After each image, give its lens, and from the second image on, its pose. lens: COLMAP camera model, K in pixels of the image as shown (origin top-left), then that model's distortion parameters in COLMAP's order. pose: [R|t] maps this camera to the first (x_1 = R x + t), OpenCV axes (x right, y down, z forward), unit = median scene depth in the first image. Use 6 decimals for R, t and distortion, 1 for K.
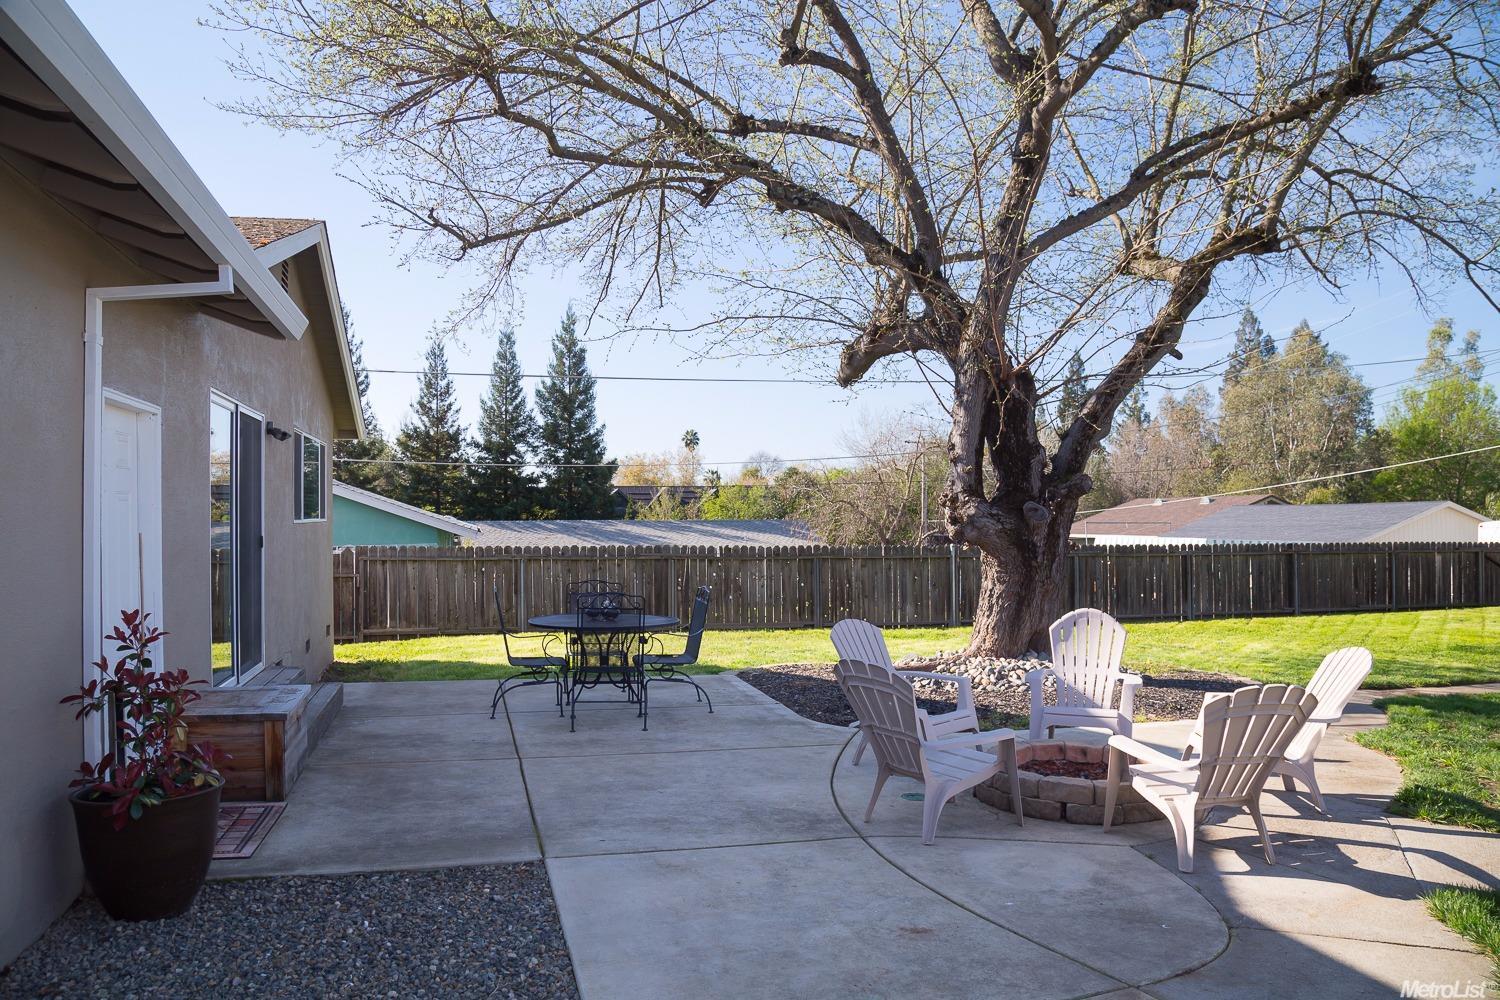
lens RADIAL K [[1044.7, 0, 720.0], [0, 1044.7, 516.8], [0, 0, 1]] dist [-0.107111, 0.053308]
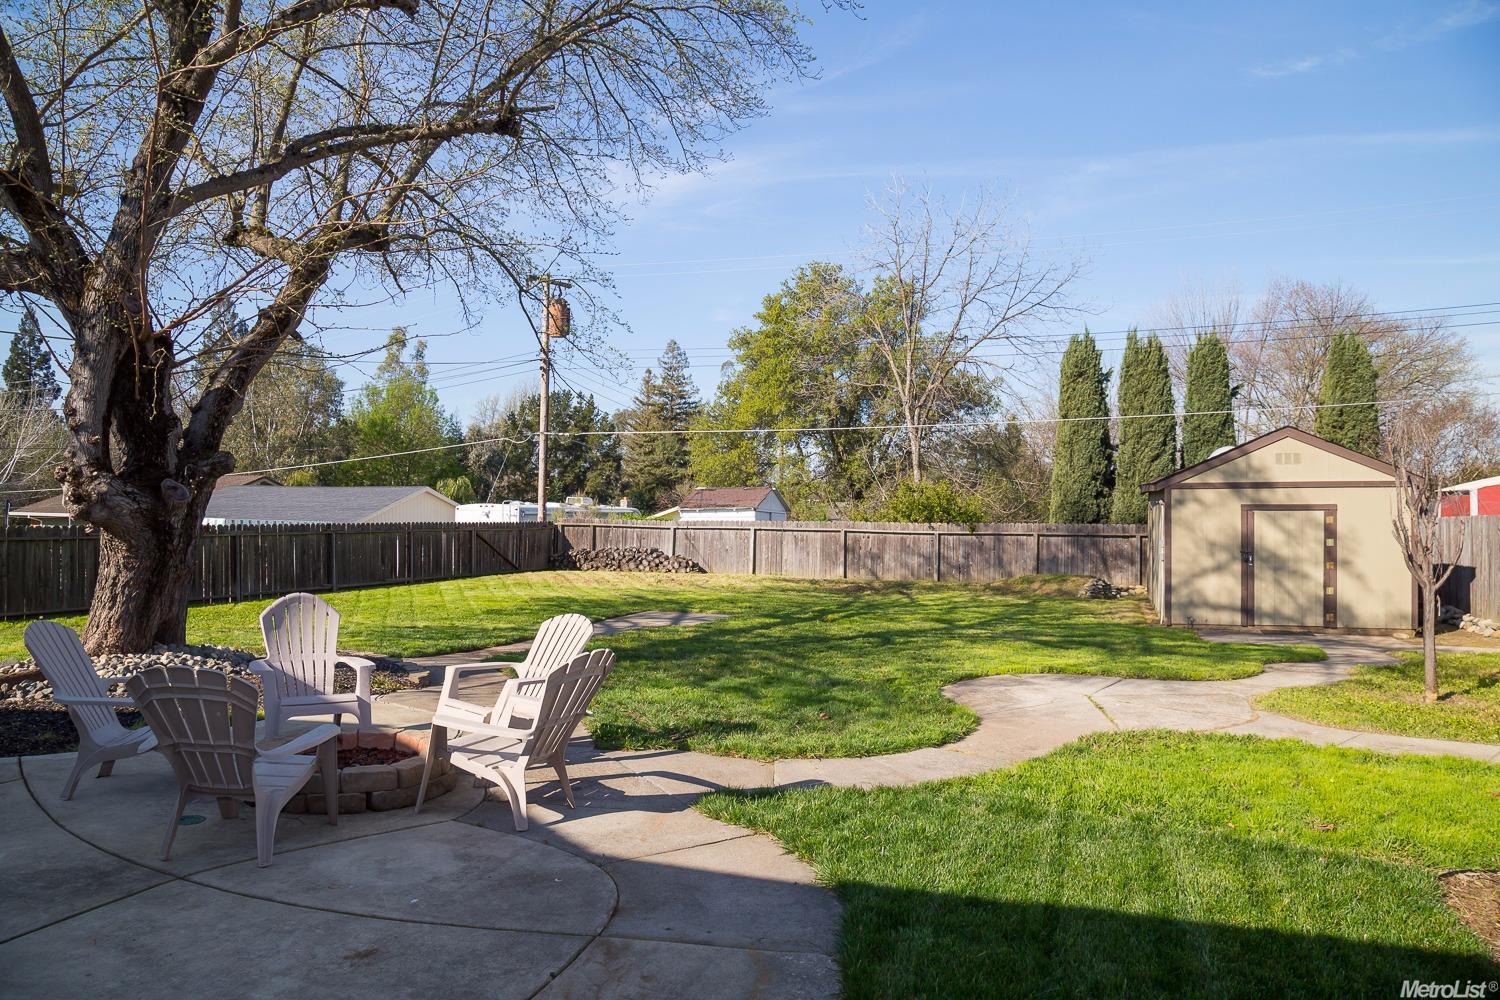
lens RADIAL K [[1044.7, 0, 739.0], [0, 1044.7, 481.7], [0, 0, 1]] dist [-0.107111, 0.053308]
pose [[0.568060, 0.028158, 0.822505, -0.143950], [-0.016282, 0.999603, -0.022976, 0.000114], [-0.822826, -0.000341, 0.568293, 0.084562]]
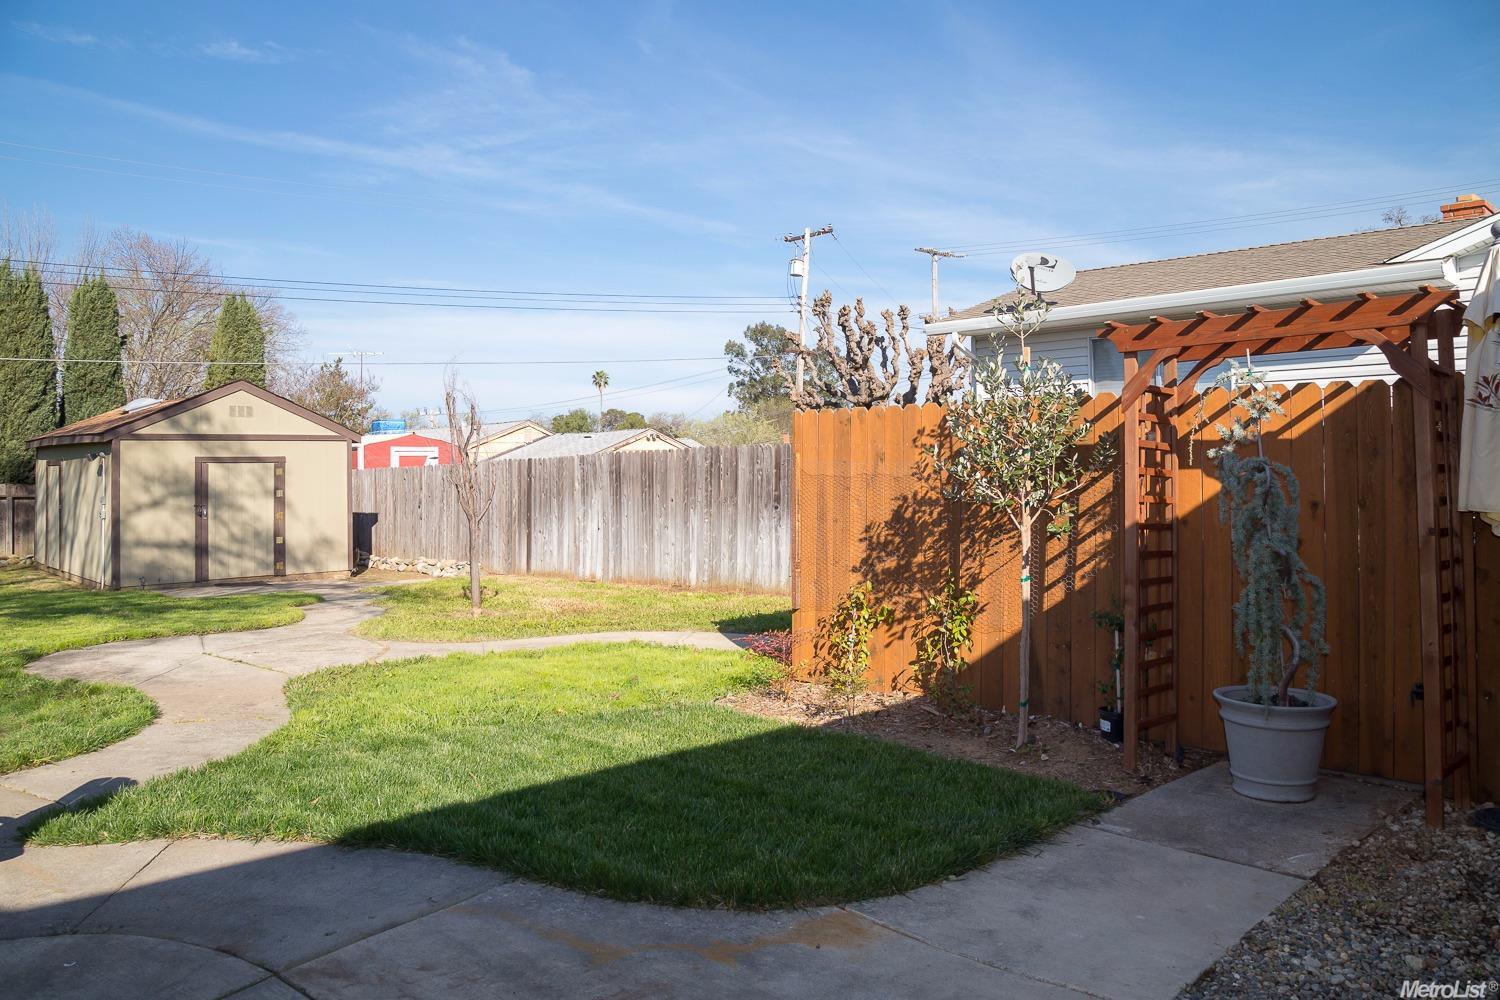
lens RADIAL K [[1044.7, 0, 769.0], [0, 1044.7, 454.0], [0, 0, 1]] dist [-0.107111, 0.053308]
pose [[-0.499461, 0.020874, 0.866085, -0.175358], [0.001425, 0.999728, -0.023273, 0.020073], [-0.866335, -0.010390, -0.499355, 0.365107]]
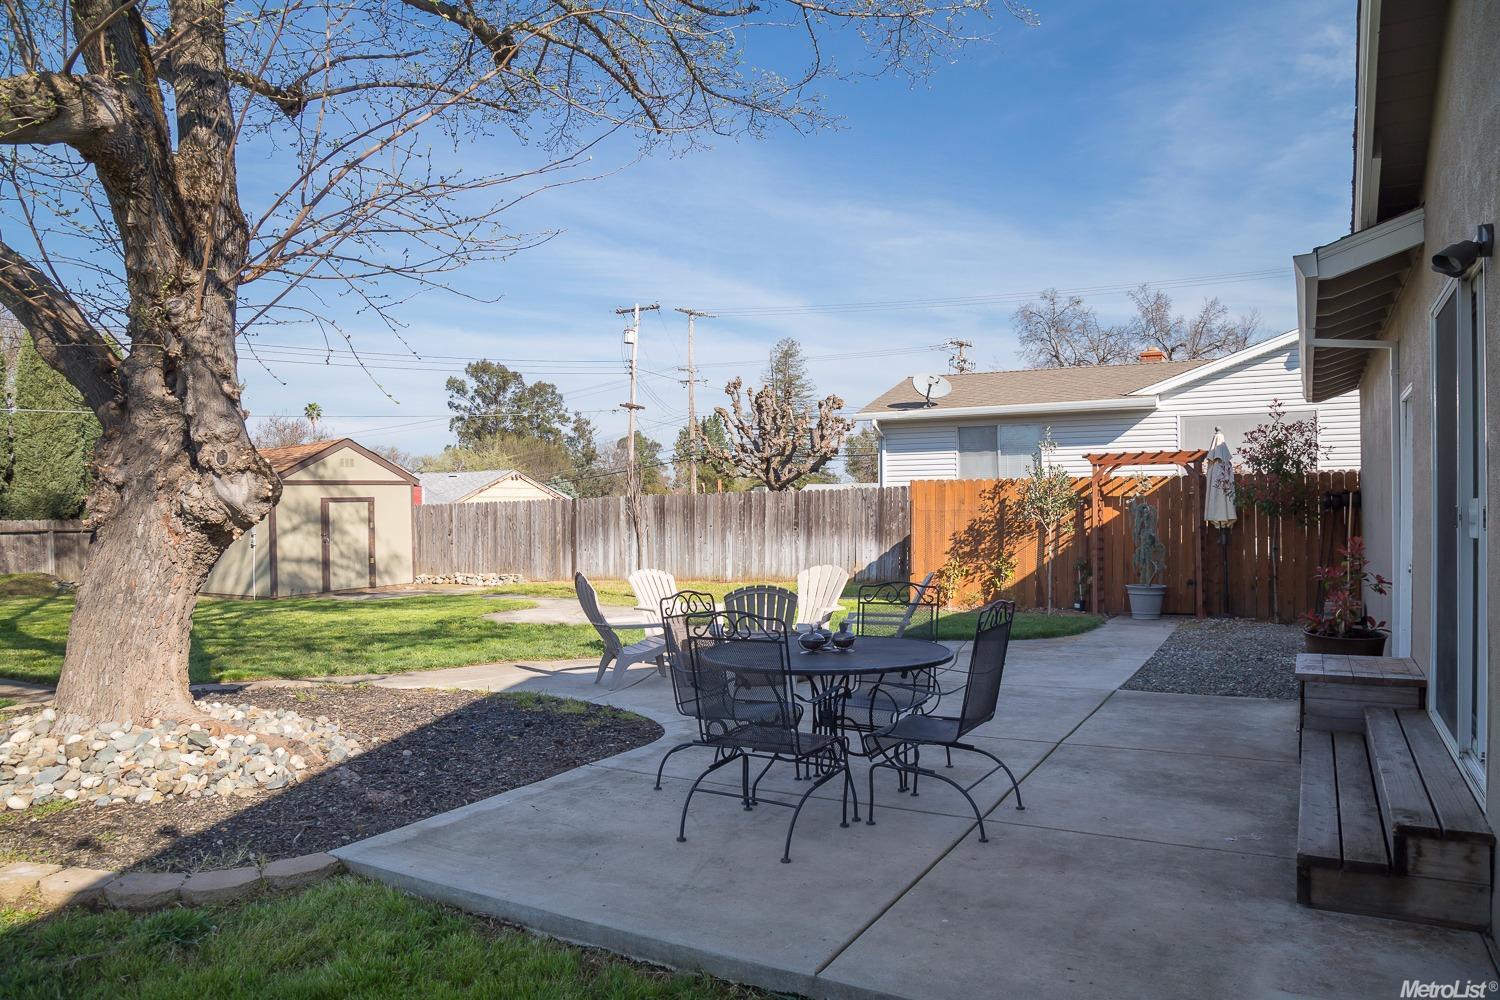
lens RADIAL K [[1044.7, 0, 739.7], [0, 1044.7, 496.6], [0, 0, 1]] dist [-0.107111, 0.053308]
pose [[-0.723920, 0.012802, 0.689765, -0.437562], [0.006642, 0.999911, -0.011587, 0.014200], [-0.689852, -0.003807, -0.723940, 1.293569]]
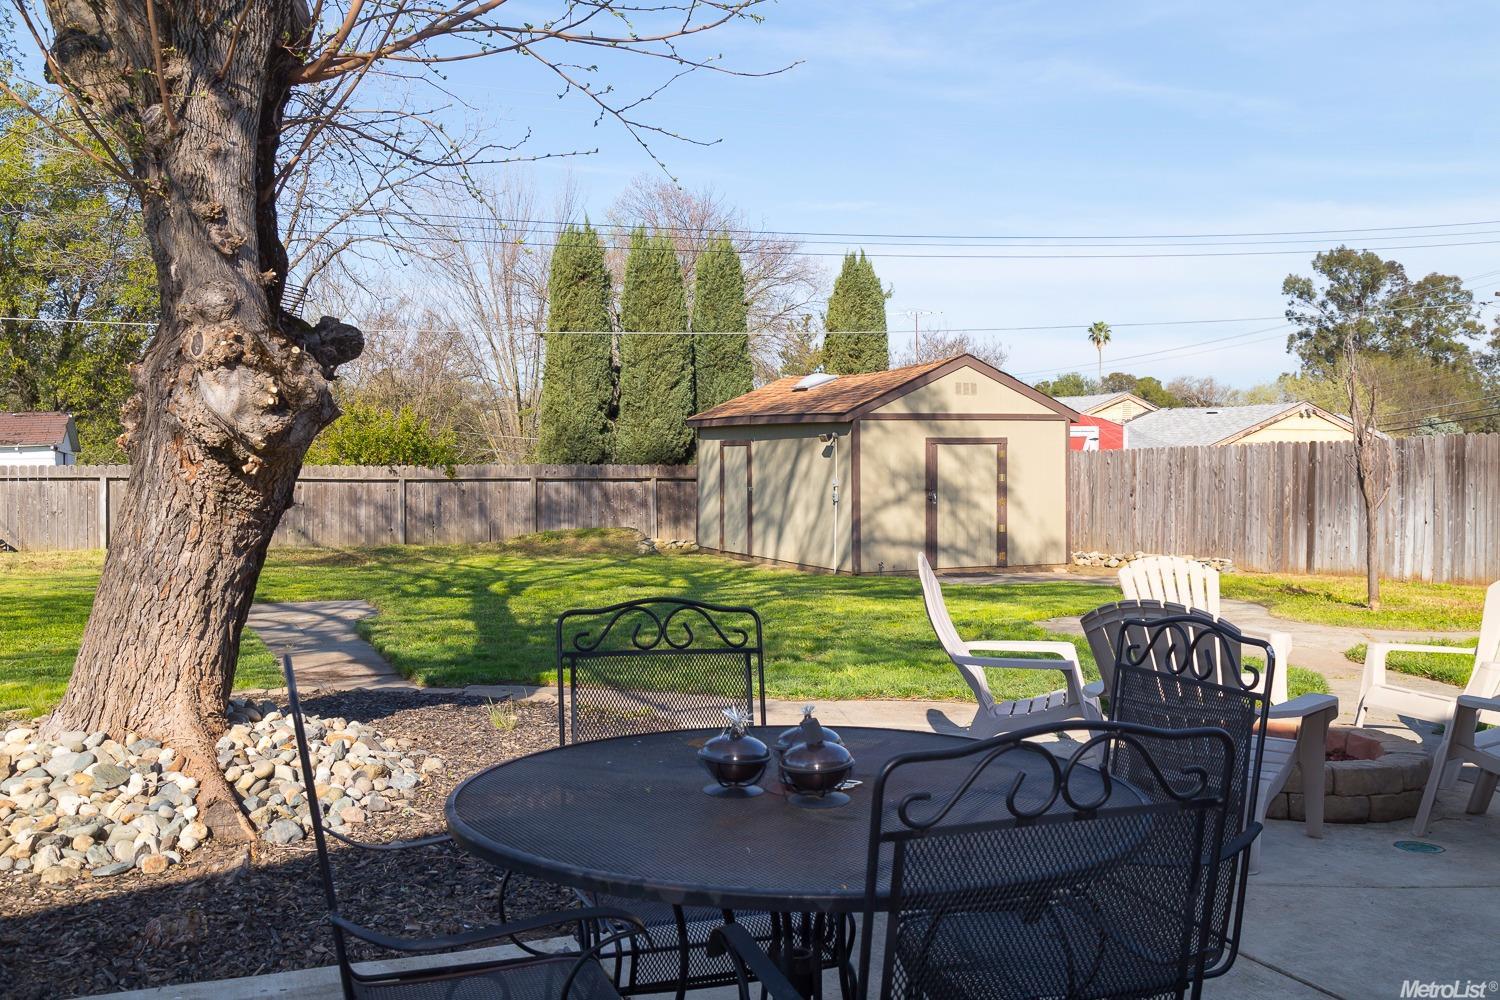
lens RADIAL K [[1384.2, 0, 749.4], [0, 1384.2, 511.8], [0, 0, 1]] dist [0.016624, 0.000000]
pose [[-0.147331, -0.036546, 0.988412, -0.335806], [-0.009121, 0.999325, 0.035590, 0.025517], [-0.989045, -0.003772, -0.147565, 0.911539]]
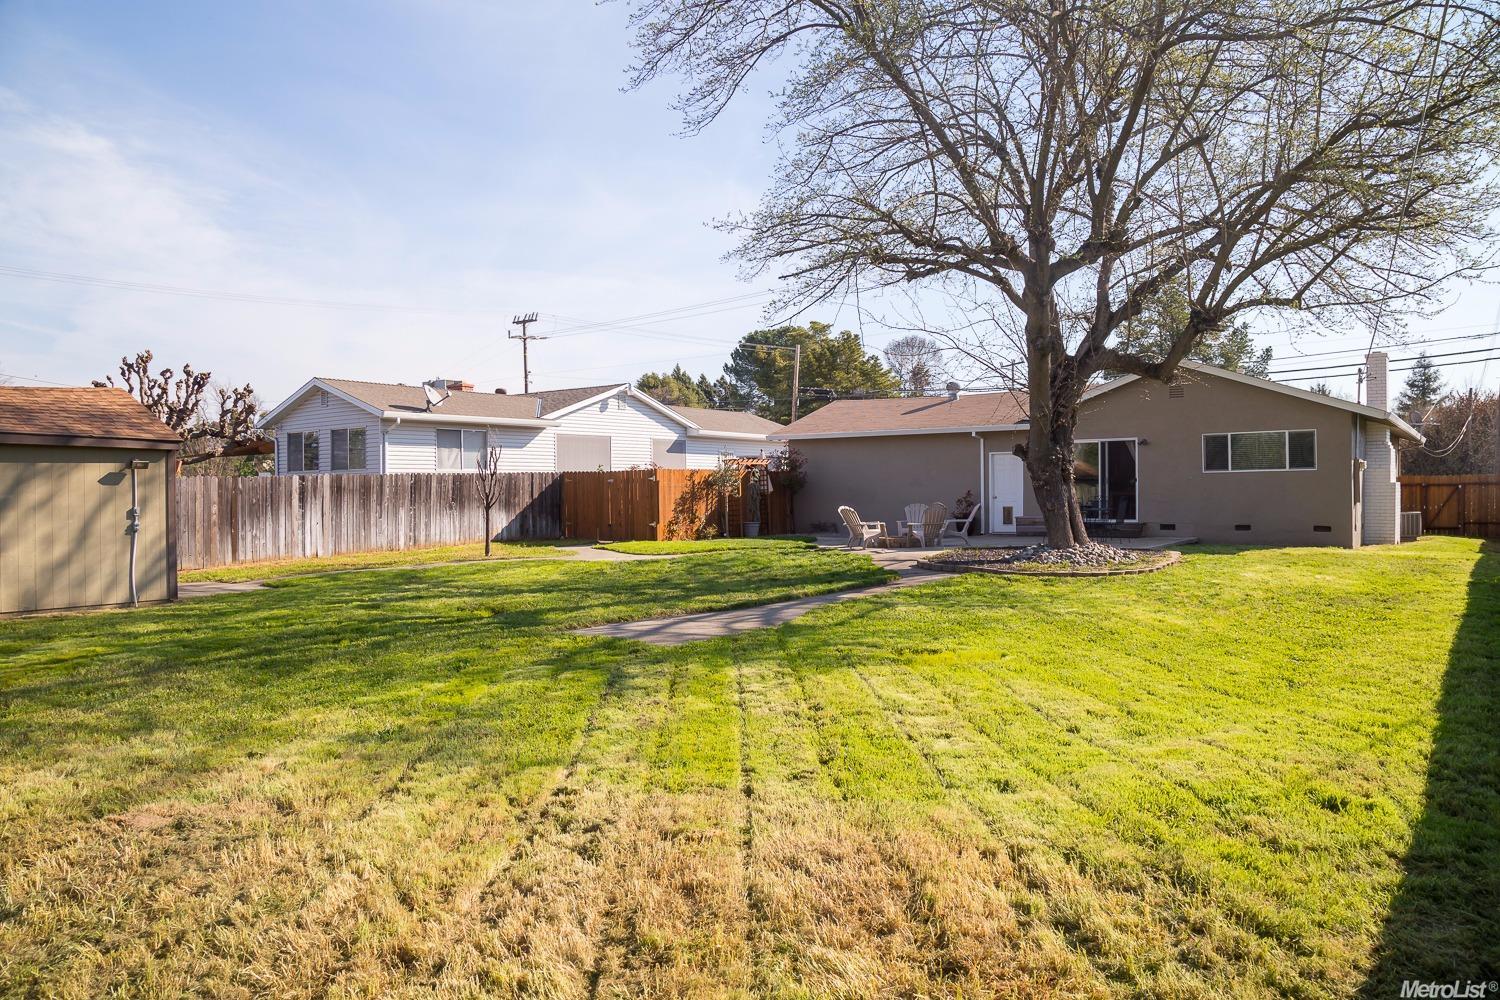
lens RADIAL K [[1044.7, 0, 759.9], [0, 1044.7, 503.4], [0, 0, 1]] dist [-0.107111, 0.053308]
pose [[-0.768196, 0.017356, -0.639979, 1.945923], [0.016007, 0.999841, 0.007902, 0.045424], [0.640015, -0.004174, -0.768351, 2.202913]]
